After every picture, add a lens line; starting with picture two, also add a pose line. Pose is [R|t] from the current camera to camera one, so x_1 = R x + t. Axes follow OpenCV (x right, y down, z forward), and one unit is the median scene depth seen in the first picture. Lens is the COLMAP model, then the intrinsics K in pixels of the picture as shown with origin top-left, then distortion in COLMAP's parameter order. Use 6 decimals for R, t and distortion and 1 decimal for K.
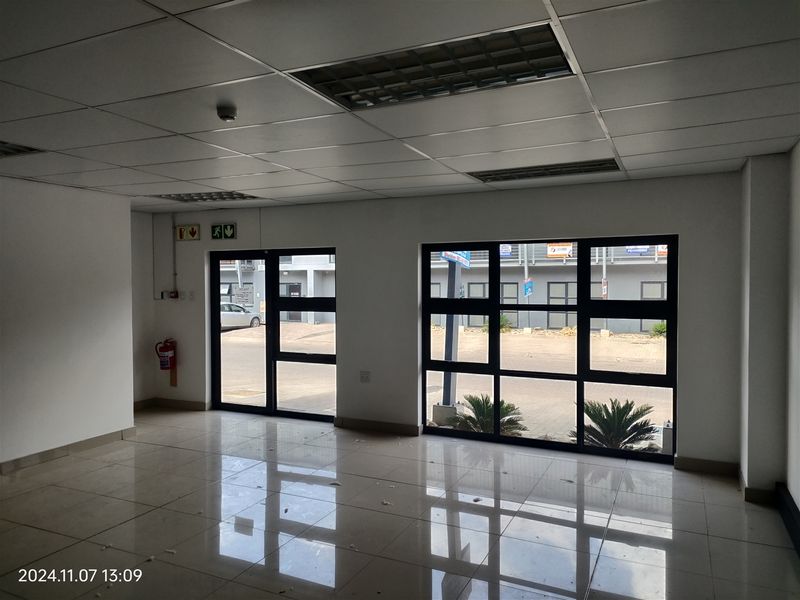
lens RADIAL K [[583.0, 0, 374.4], [0, 583.0, 296.8], [0, 0, 1]] dist [0.045640, 0.000823]
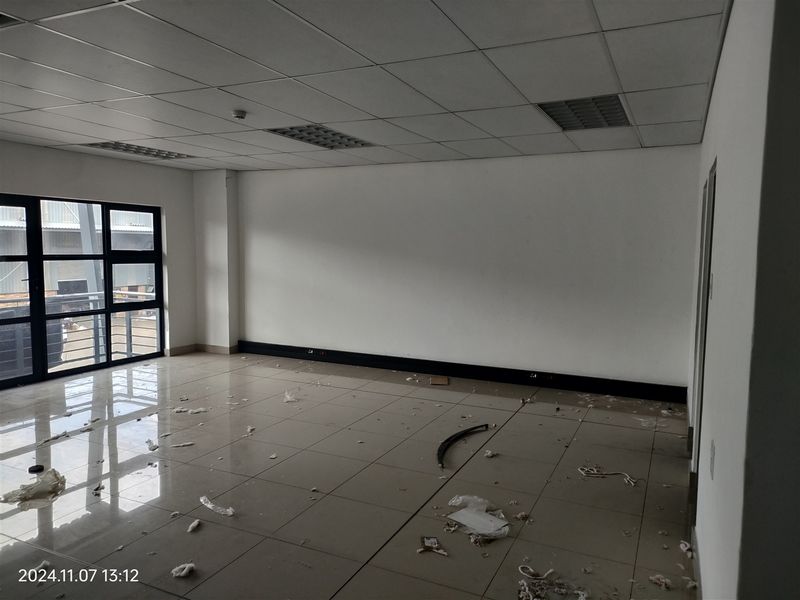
lens RADIAL K [[582.2, 0, 396.5], [0, 582.2, 302.1], [0, 0, 1]] dist [0.074684, -0.072169]
pose [[0.004473, -0.091604, 0.995785, -0.967502], [0.005903, 0.995780, 0.091577, 0.003269], [-0.999973, 0.005469, 0.004995, 0.364792]]
